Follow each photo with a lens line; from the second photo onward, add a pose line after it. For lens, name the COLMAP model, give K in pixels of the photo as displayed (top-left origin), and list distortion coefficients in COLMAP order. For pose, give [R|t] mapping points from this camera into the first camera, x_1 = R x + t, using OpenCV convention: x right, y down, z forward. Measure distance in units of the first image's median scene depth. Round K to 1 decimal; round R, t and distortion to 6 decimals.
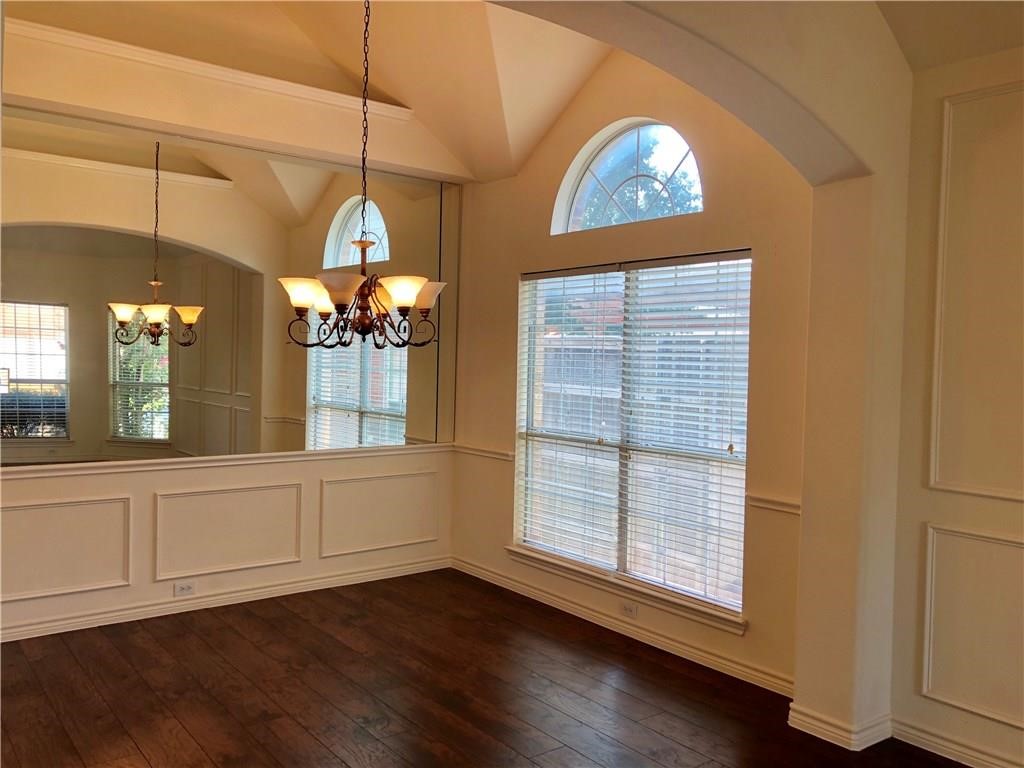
lens RADIAL K [[885.9, 0, 523.7], [0, 885.9, 383.8], [0, 0, 1]] dist [0.169355, -0.001673]
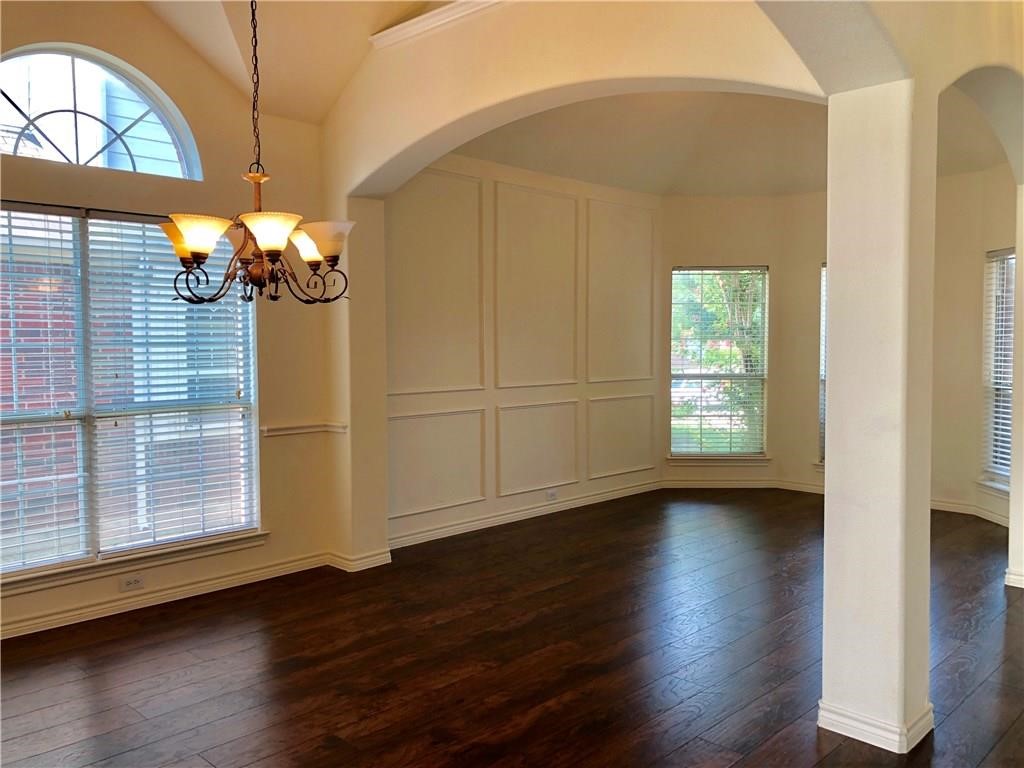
lens RADIAL K [[832.6, 0, 512.0], [0, 832.6, 384.0], [0, 0, 1]] dist [0.014801, -0.005322]
pose [[-0.119303, -0.084558, 0.989251, -0.975160], [0.041252, 0.995084, 0.090031, -0.026897], [-0.992001, 0.051550, -0.115228, 0.859445]]
